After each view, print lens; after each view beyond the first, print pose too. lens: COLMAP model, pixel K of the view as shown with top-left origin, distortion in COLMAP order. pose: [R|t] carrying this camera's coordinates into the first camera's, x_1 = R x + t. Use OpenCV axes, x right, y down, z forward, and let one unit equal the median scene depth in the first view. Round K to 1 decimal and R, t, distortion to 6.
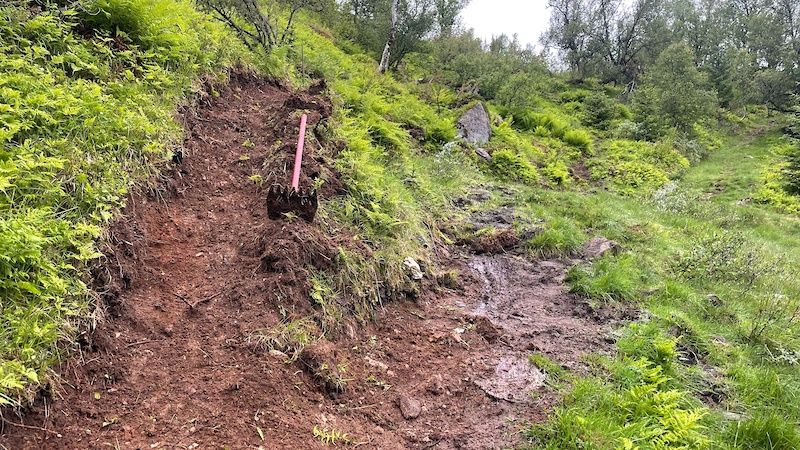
lens RADIAL K [[601.4, 0, 396.3], [0, 601.4, 218.4], [0, 0, 1]] dist [0.088872, -0.118782]
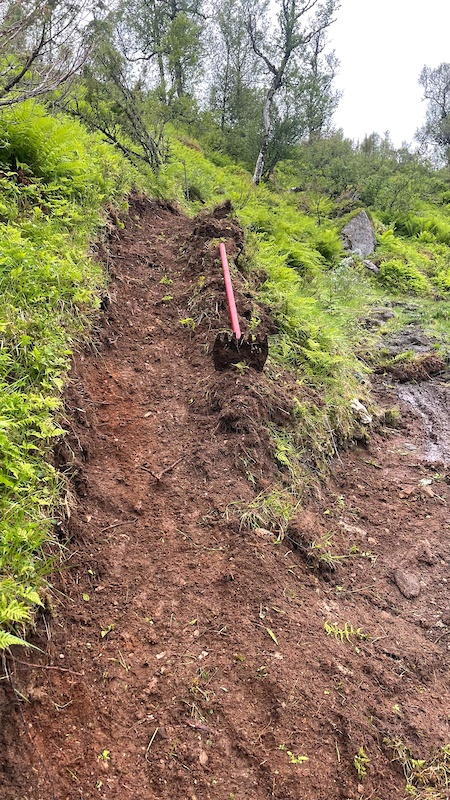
lens RADIAL K [[601.4, 0, 230.4], [0, 601.4, 395.0], [0, 0, 1]] dist [0.088872, -0.118782]
pose [[0.997214, -0.042682, -0.061177, -0.108164], [0.048563, 0.993990, 0.098109, -0.039386], [0.056622, -0.100806, 0.993294, 0.083120]]
